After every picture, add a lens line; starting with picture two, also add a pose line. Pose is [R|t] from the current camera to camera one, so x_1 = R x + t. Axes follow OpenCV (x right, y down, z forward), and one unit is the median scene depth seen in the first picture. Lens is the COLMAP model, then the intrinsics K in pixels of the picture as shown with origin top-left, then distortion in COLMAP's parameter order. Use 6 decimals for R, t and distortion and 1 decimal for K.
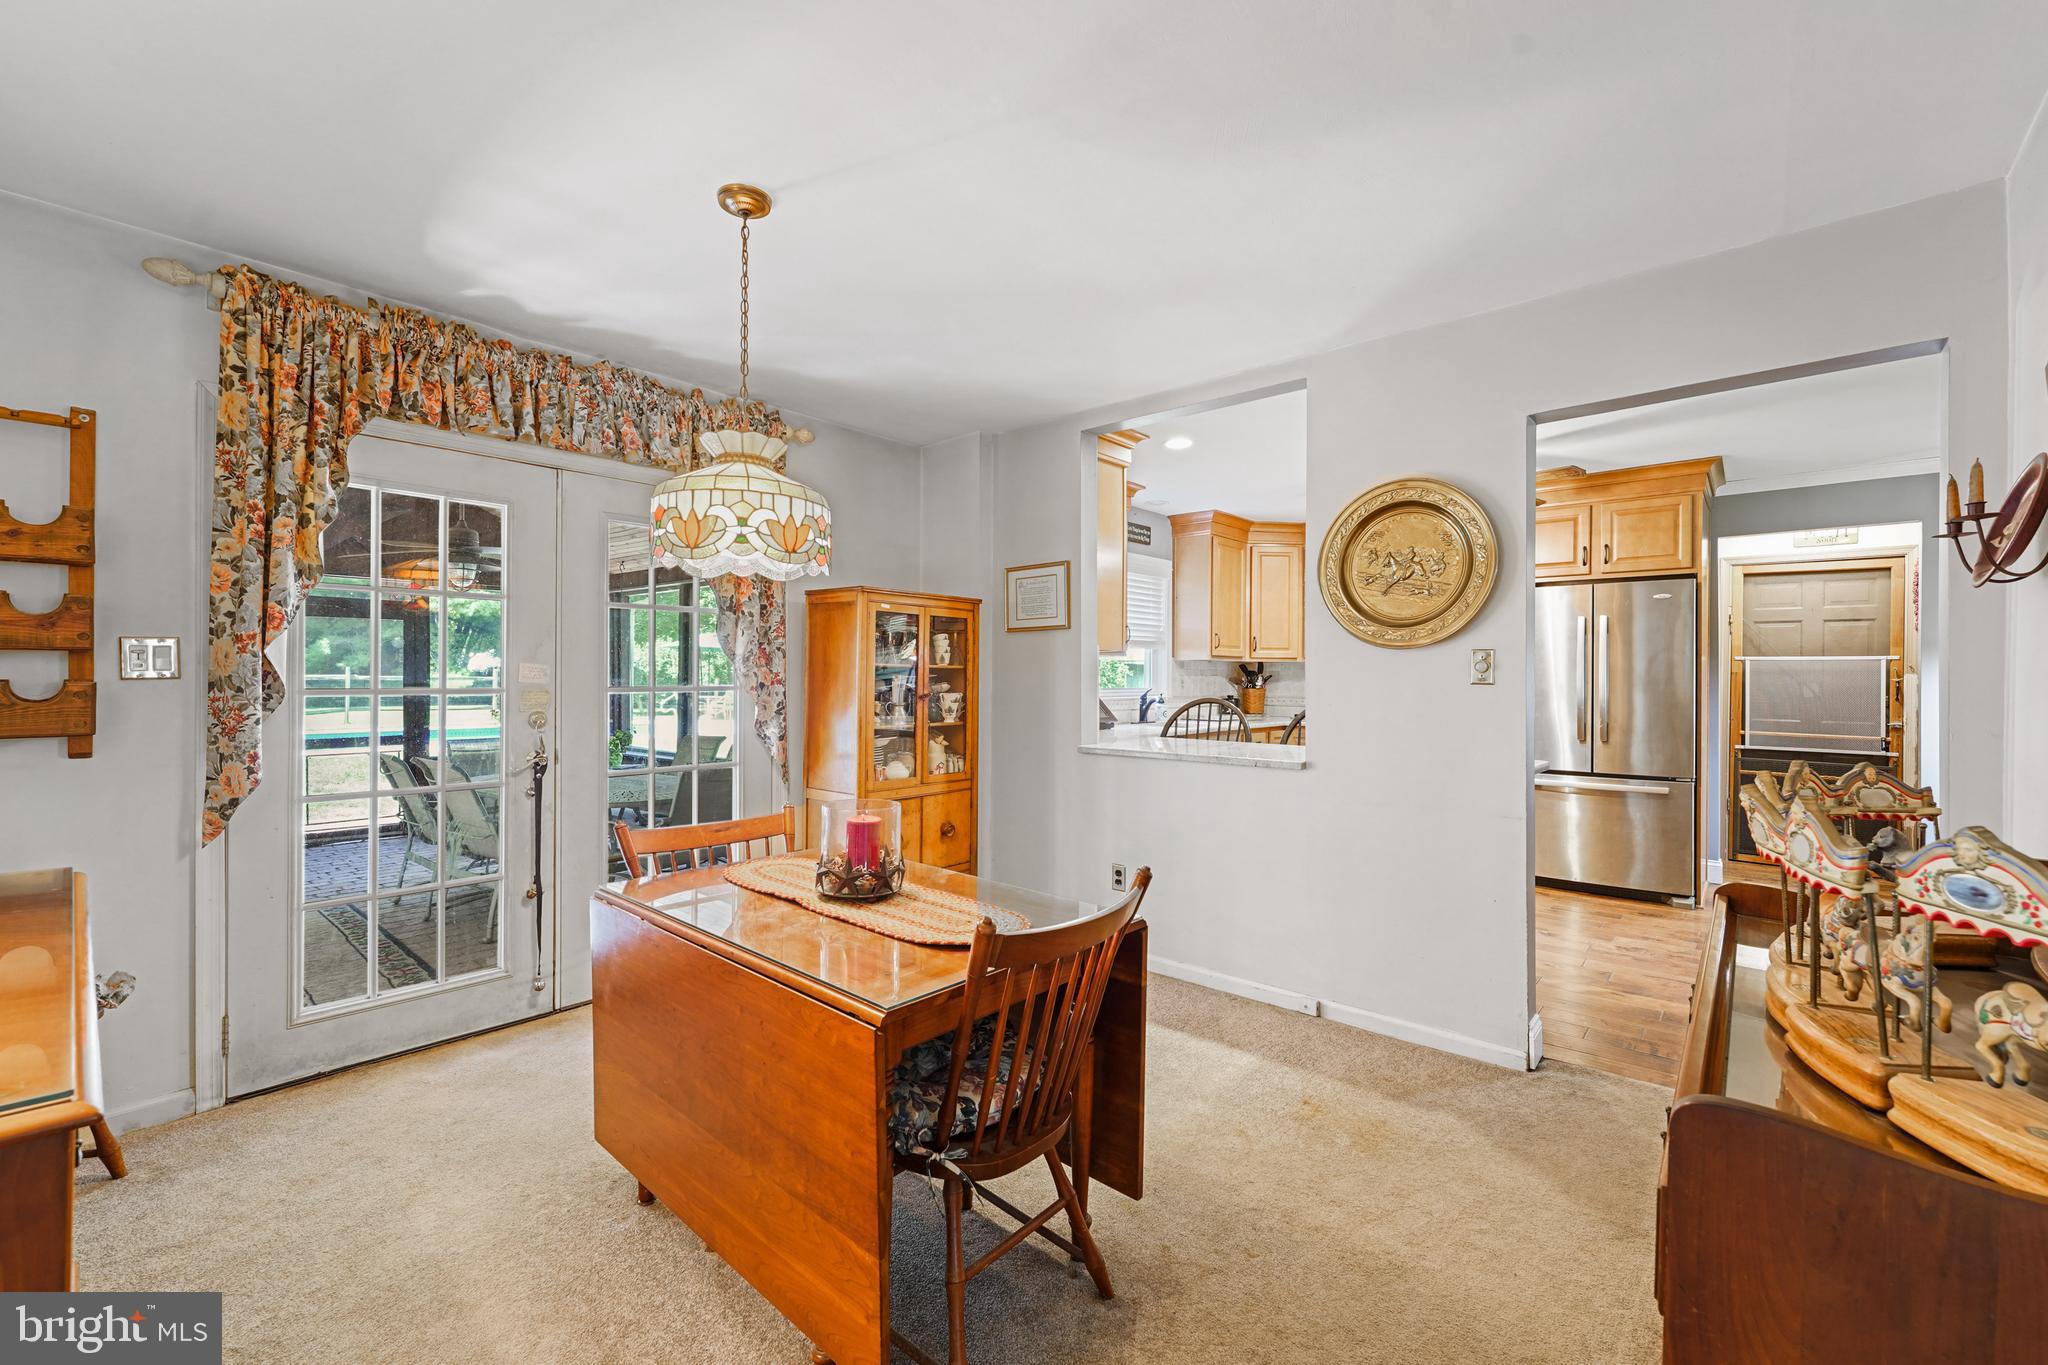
lens RADIAL K [[837.2, 0, 1023.5], [0, 837.2, 679.0], [0, 0, 1]] dist [-0.001806, -0.000290]
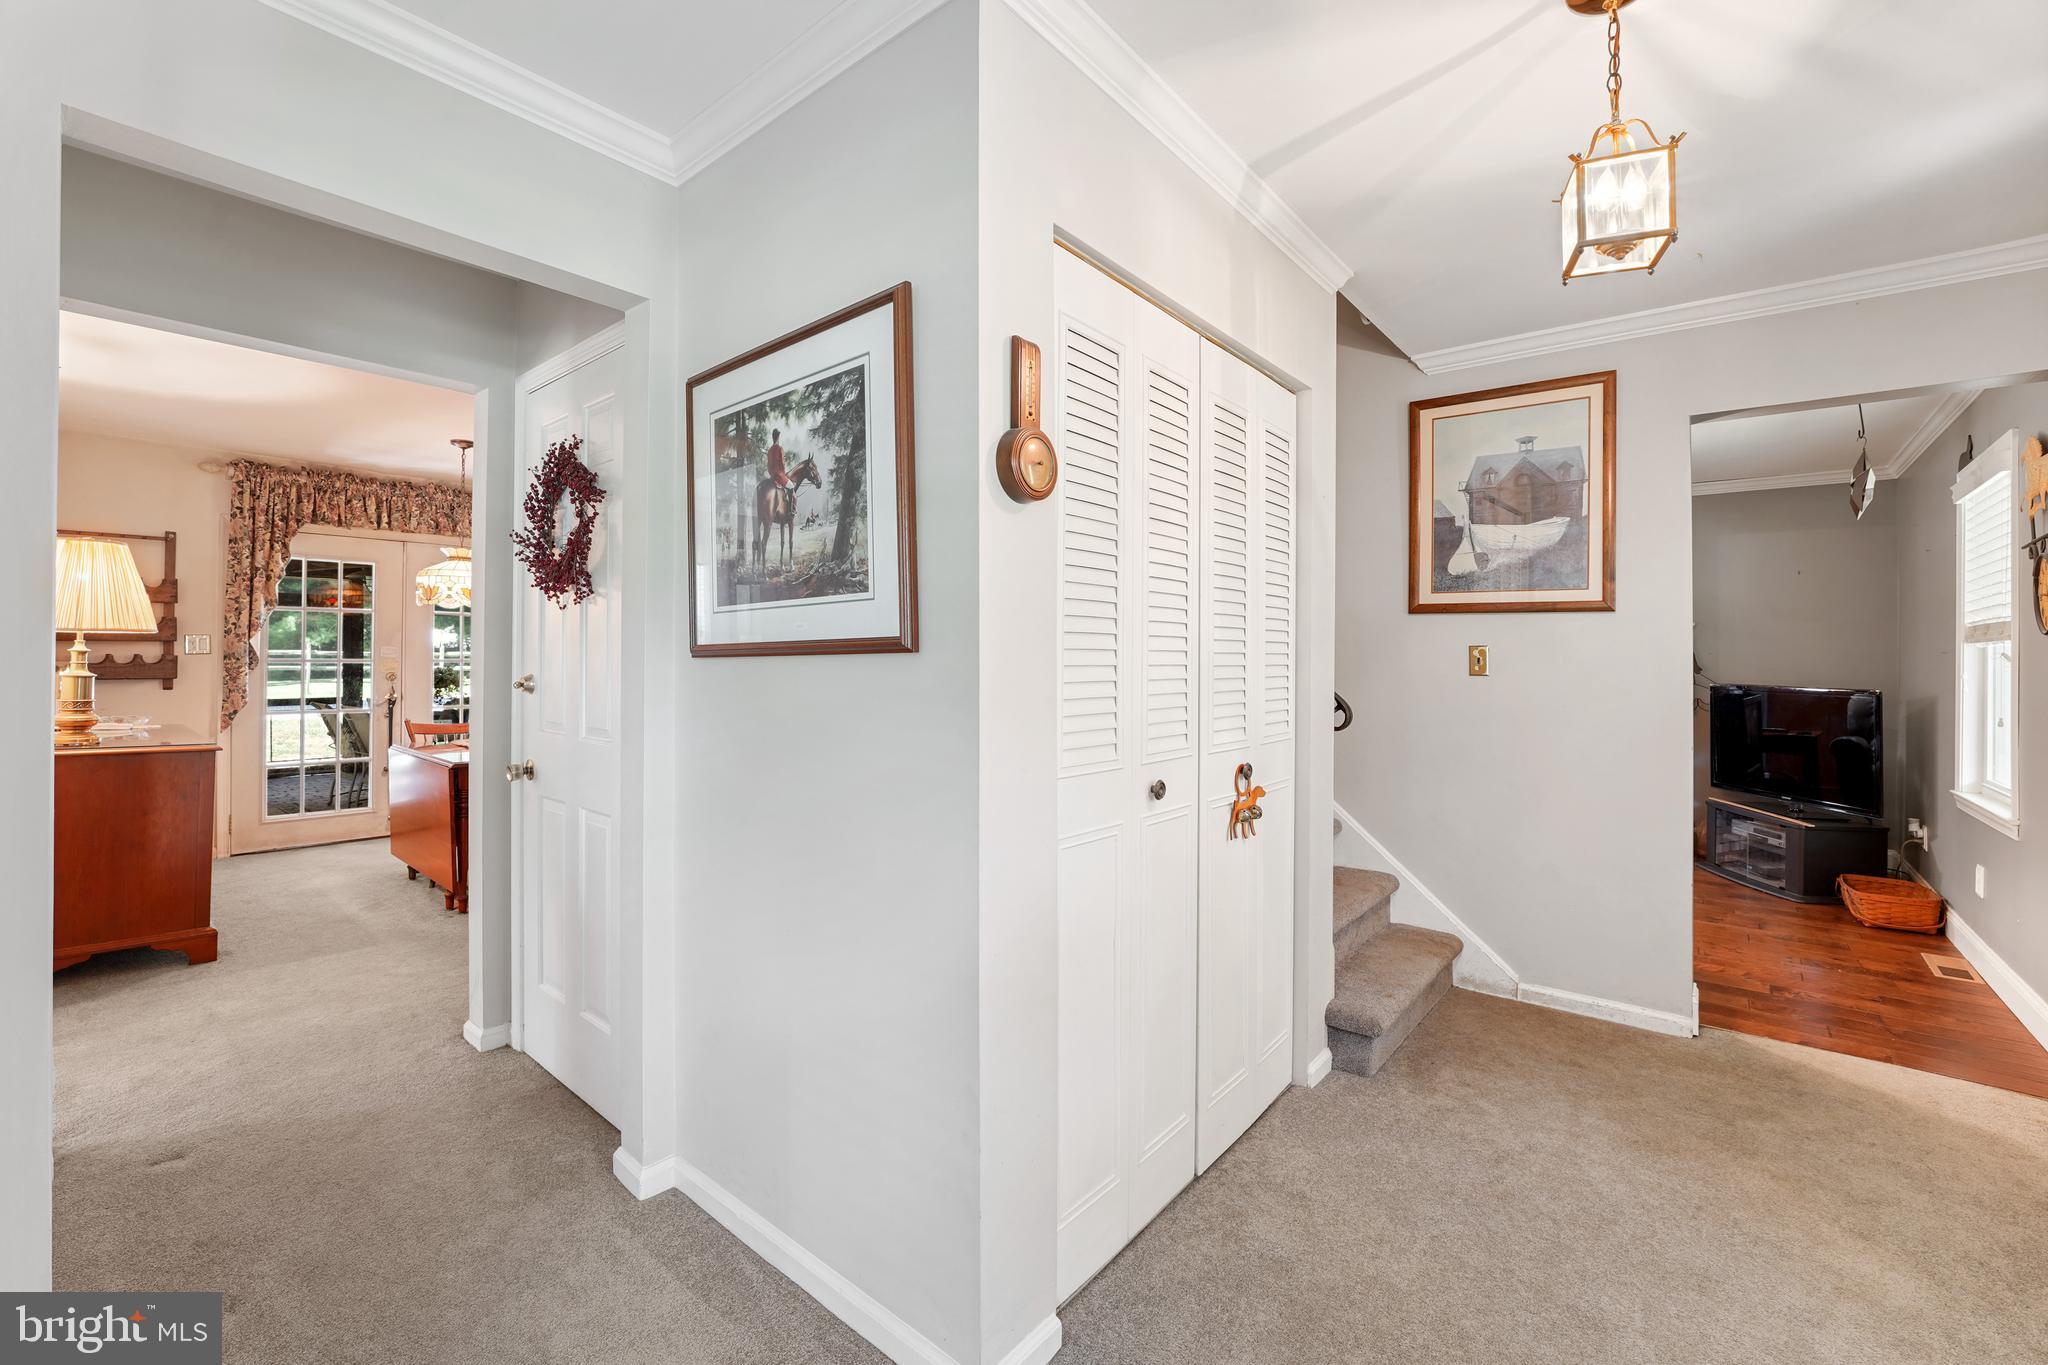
lens RADIAL K [[851.8, 0, 1019.0], [0, 851.8, 652.1], [0, 0, 1]] dist [-0.030805, 0.004856]
pose [[0.999729, 0.003891, 0.022968, 0.820870], [-0.003757, 0.999975, -0.005913, -0.000166], [-0.022990, 0.005825, 0.999719, -0.953937]]
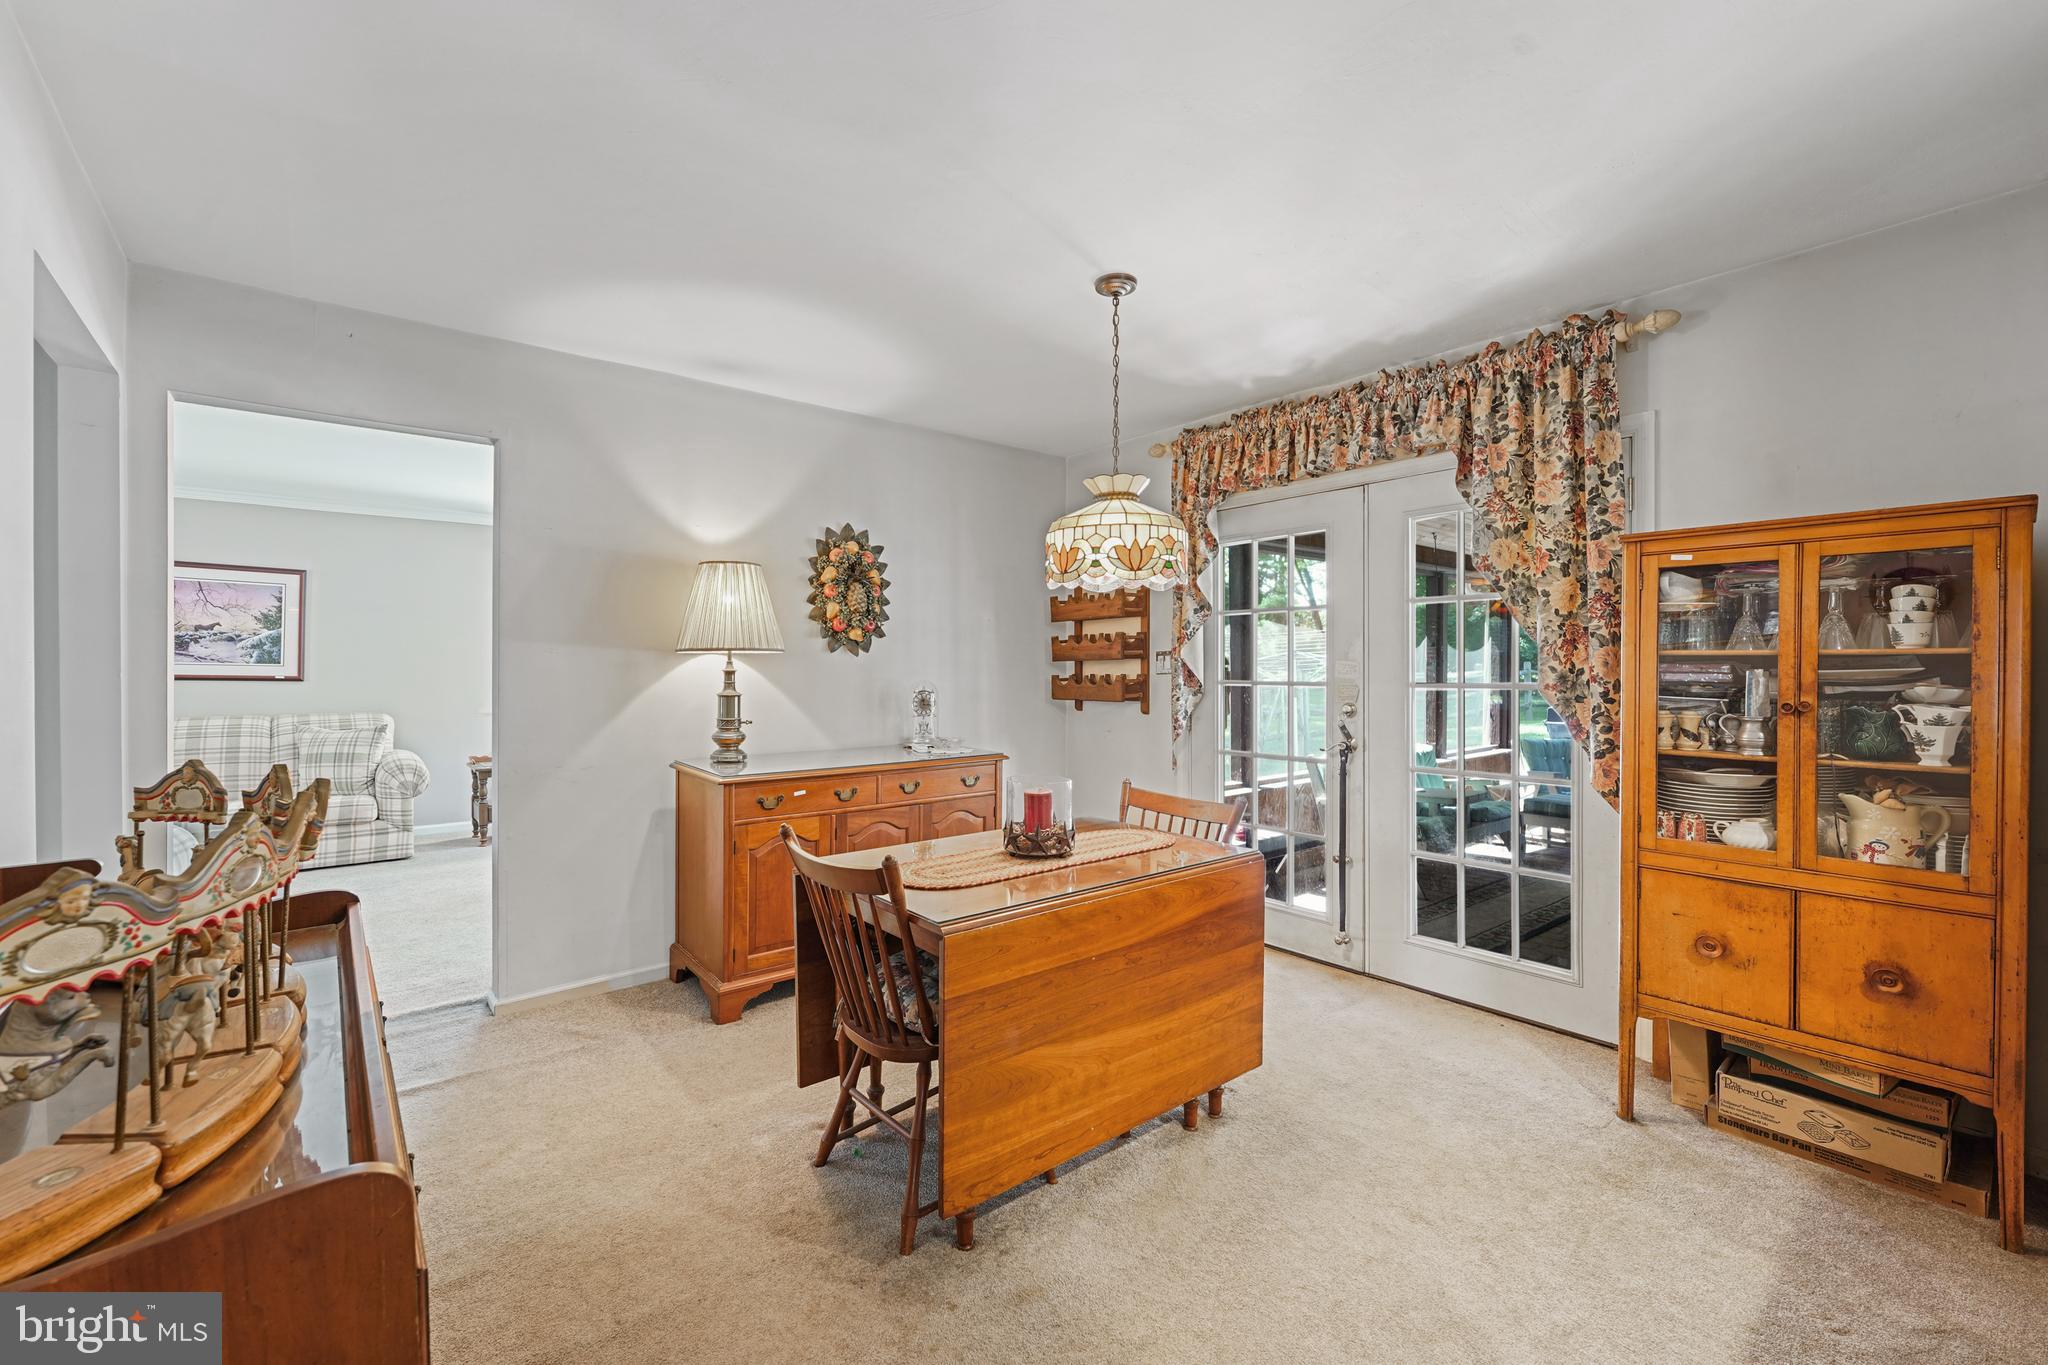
lens RADIAL K [[852.3, 0, 1017.1], [0, 852.3, 671.5], [0, 0, 1]] dist [0.001341, 0.000132]
pose [[-0.159083, 0.000206, -0.987265, 0.680240], [-0.001189, 0.999999, 0.000401, -0.003725], [0.987265, 0.001238, -0.159083, 0.778108]]
